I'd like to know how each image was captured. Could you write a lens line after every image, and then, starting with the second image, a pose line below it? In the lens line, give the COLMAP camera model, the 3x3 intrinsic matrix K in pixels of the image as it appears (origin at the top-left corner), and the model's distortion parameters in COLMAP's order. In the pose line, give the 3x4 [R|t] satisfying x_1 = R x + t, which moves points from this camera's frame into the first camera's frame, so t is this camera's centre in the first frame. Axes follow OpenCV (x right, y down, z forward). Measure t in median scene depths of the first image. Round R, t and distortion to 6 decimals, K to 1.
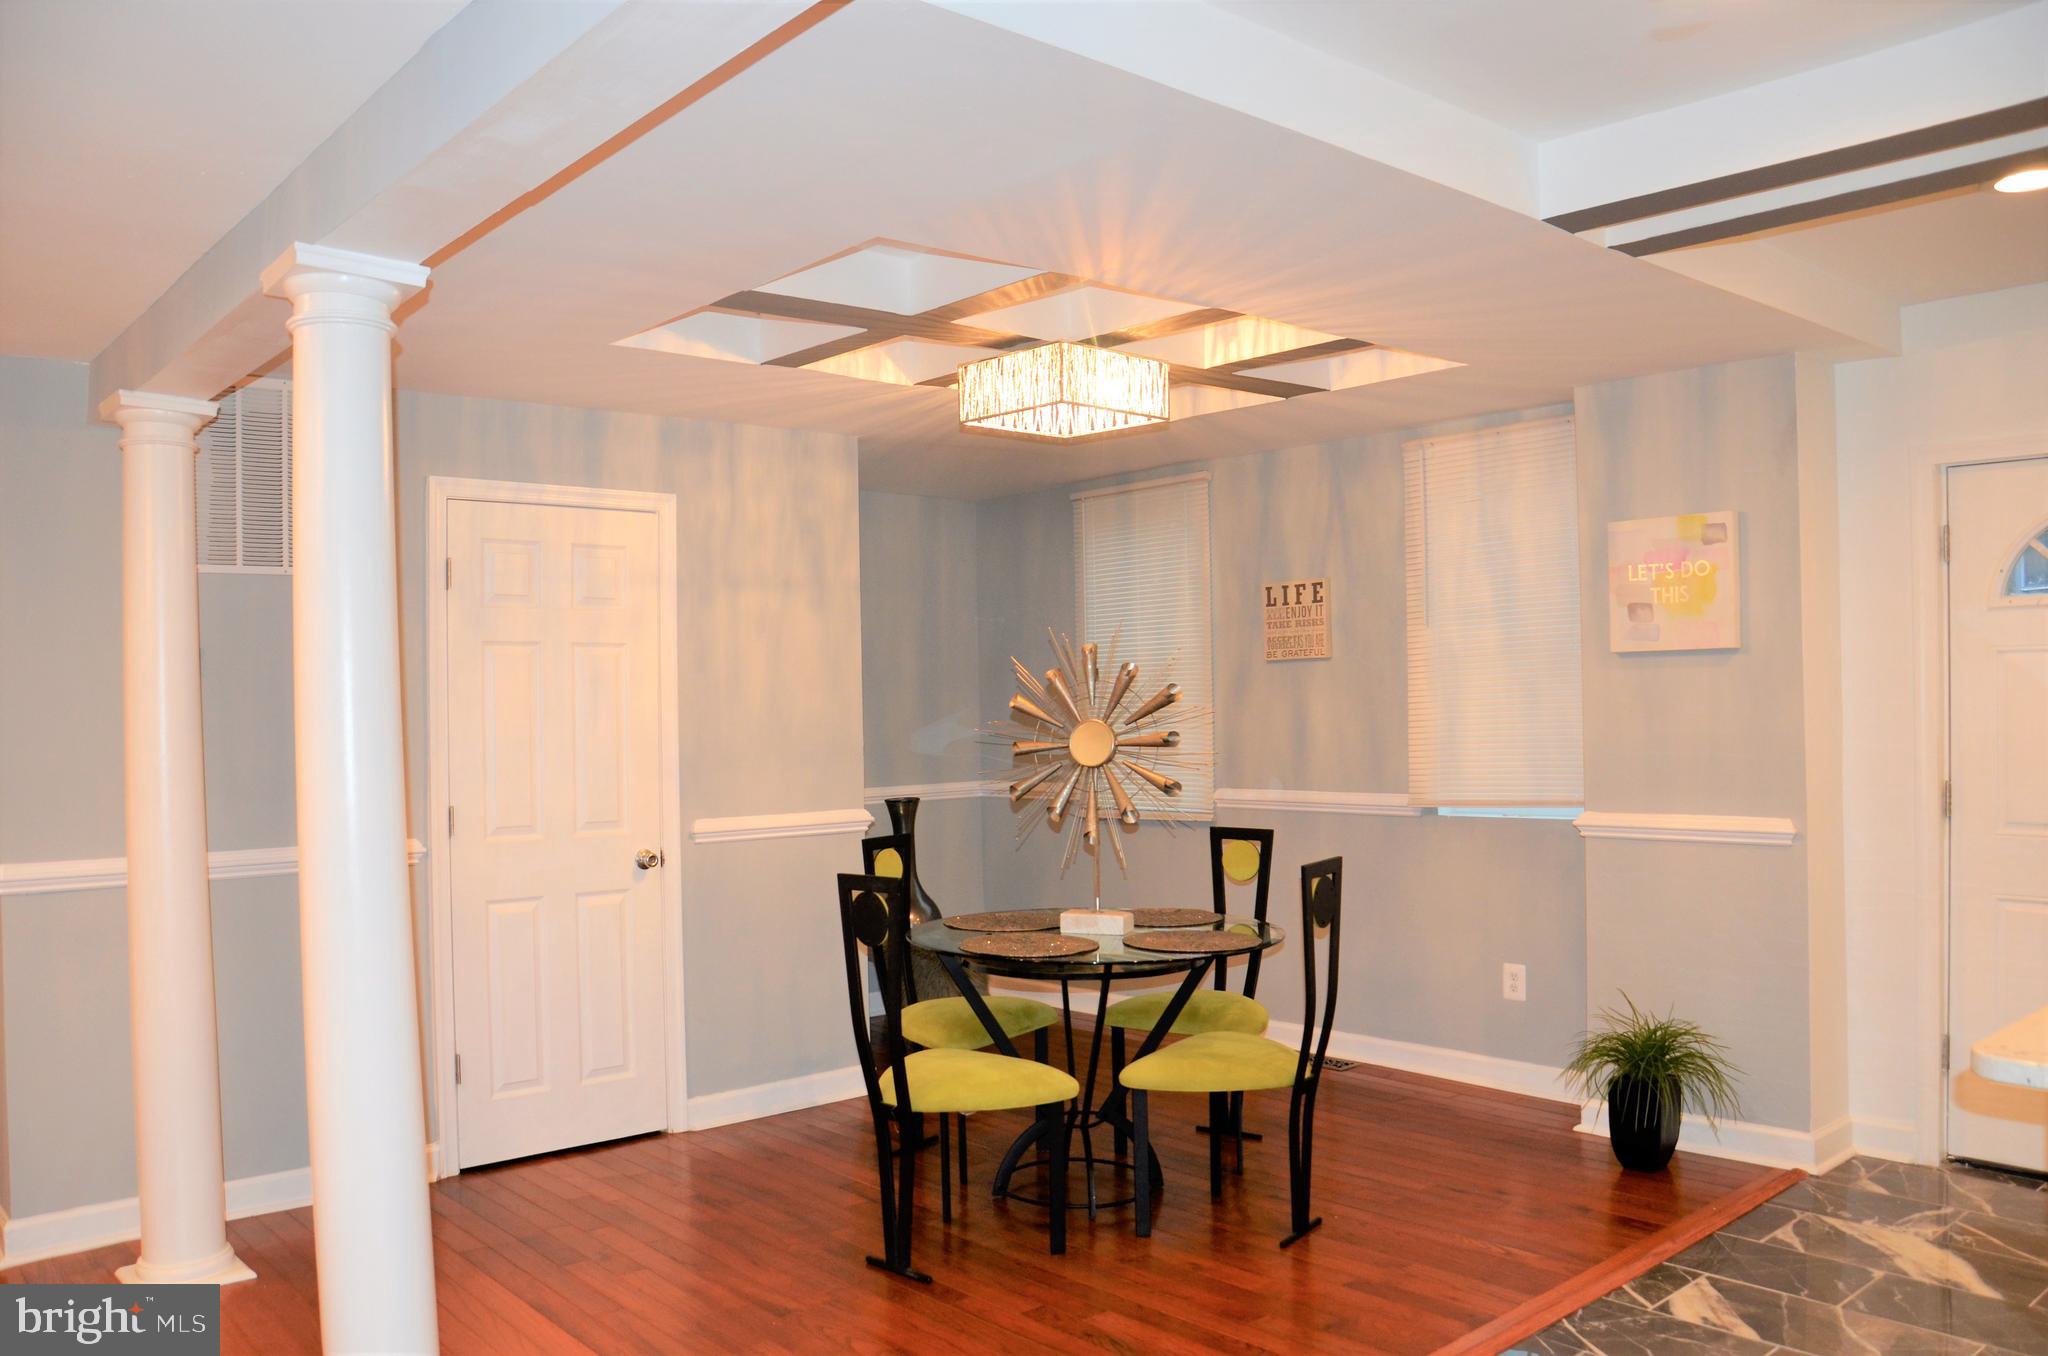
lens RADIAL K [[1587.4, 0, 1018.5], [0, 1587.4, 685.2], [0, 0, 1]] dist [-0.145599, 0.085512]
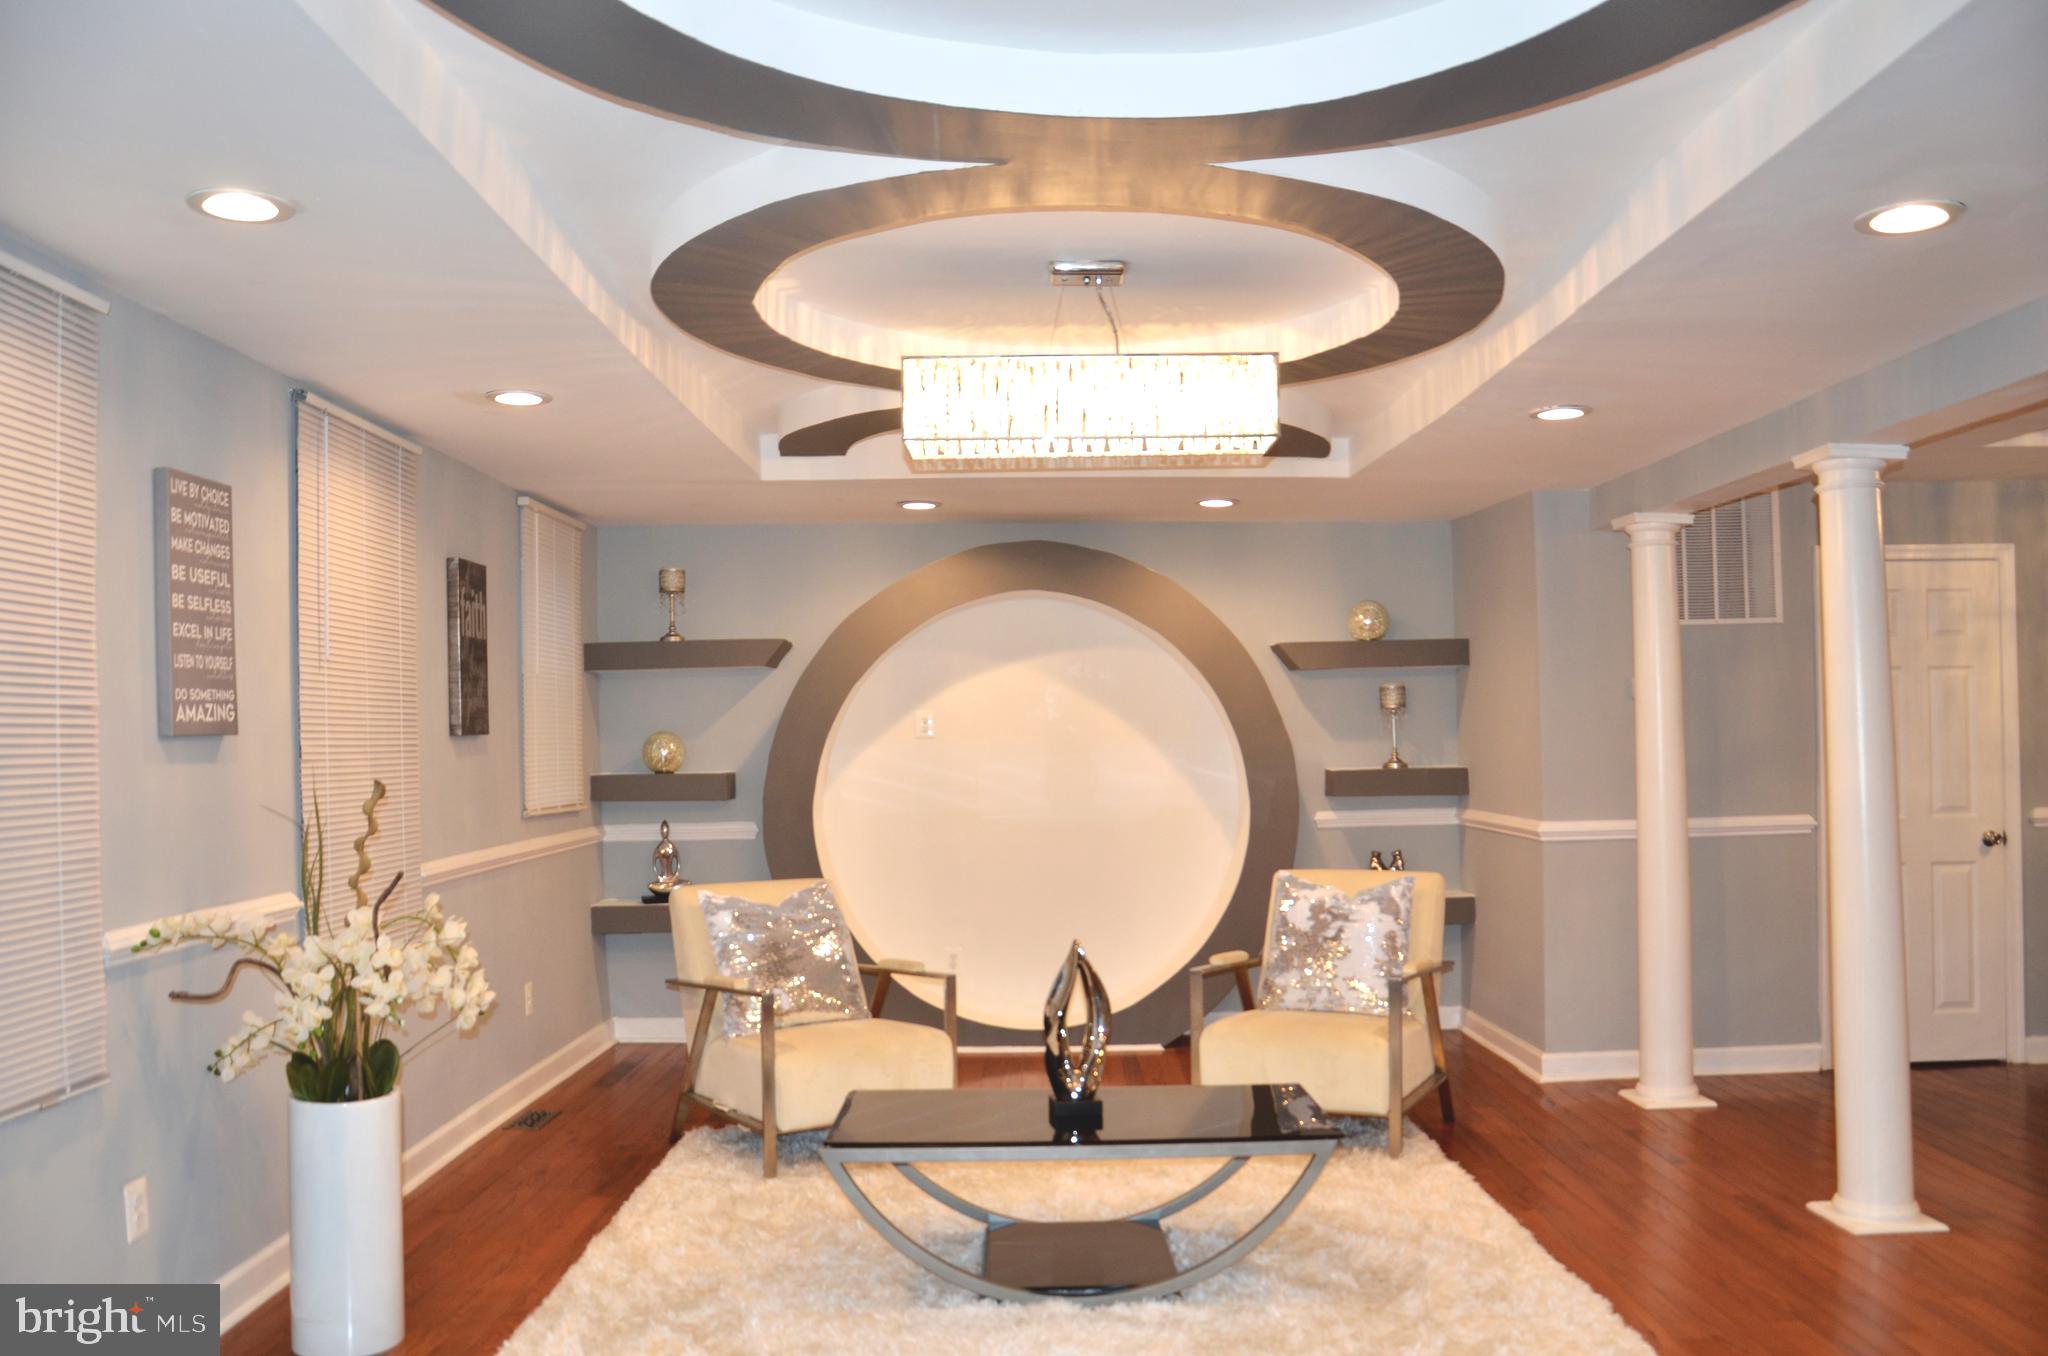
lens RADIAL K [[1587.4, 0, 1011.6], [0, 1587.4, 697.7], [0, 0, 1]] dist [-0.145599, 0.085512]
pose [[0.743134, -0.010058, -0.669067, -0.010214], [0.014834, 0.999889, 0.001445, -0.014471], [0.668978, -0.010999, 0.743201, -0.421443]]
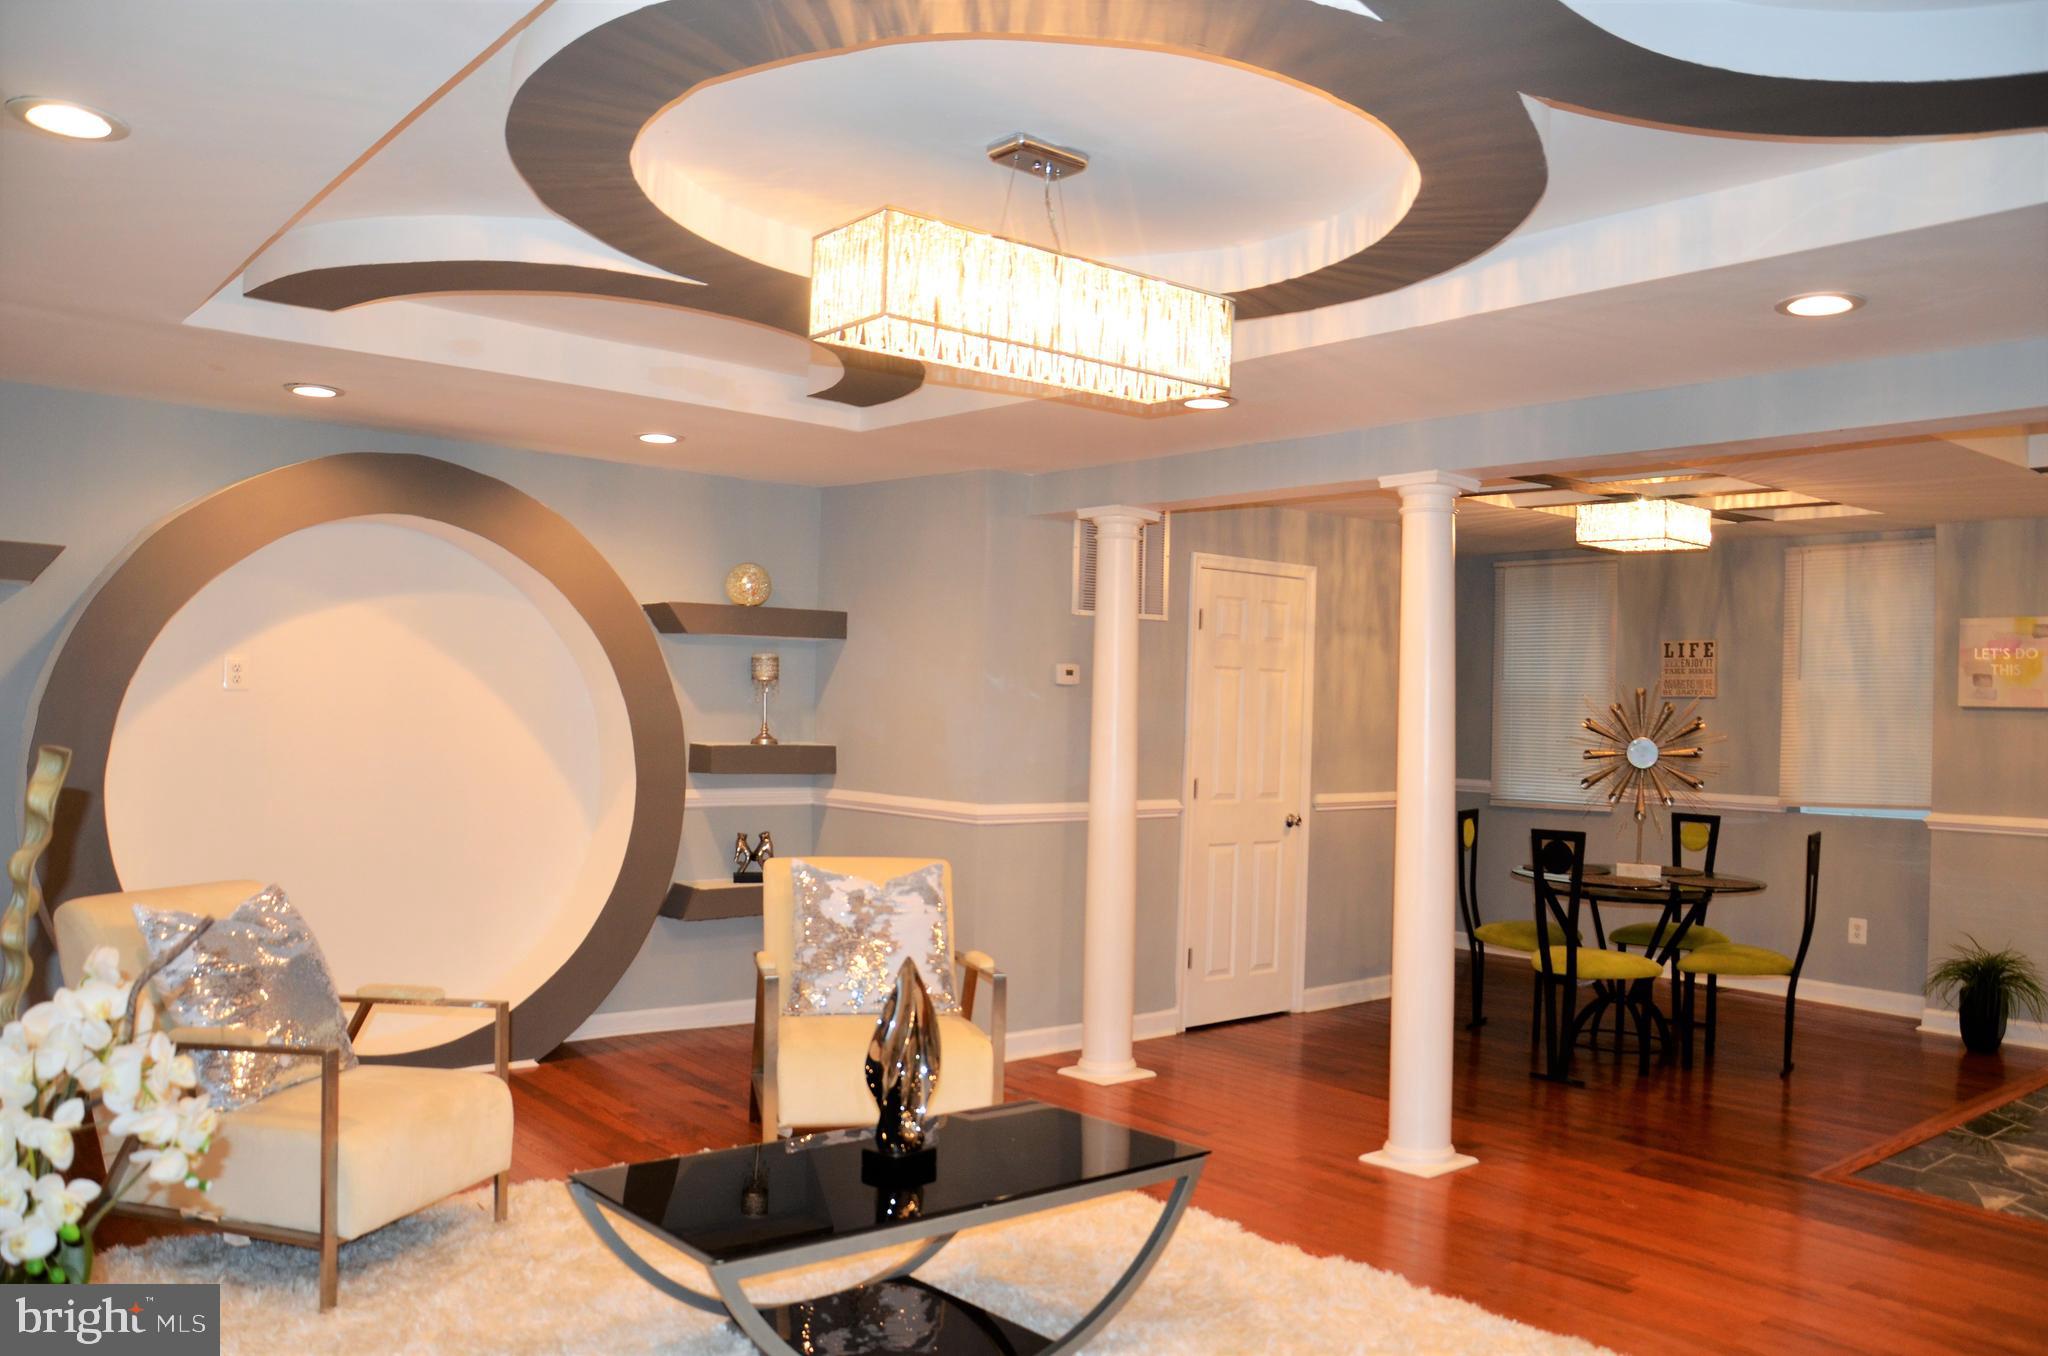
lens RADIAL K [[1587.4, 0, 995.9], [0, 1587.4, 681.6], [0, 0, 1]] dist [-0.145599, 0.085512]
pose [[0.998499, 0.043318, -0.033518, -0.474051], [-0.043285, 0.999061, 0.001691, -0.007071], [0.033560, -0.000237, 0.999437, -0.462367]]
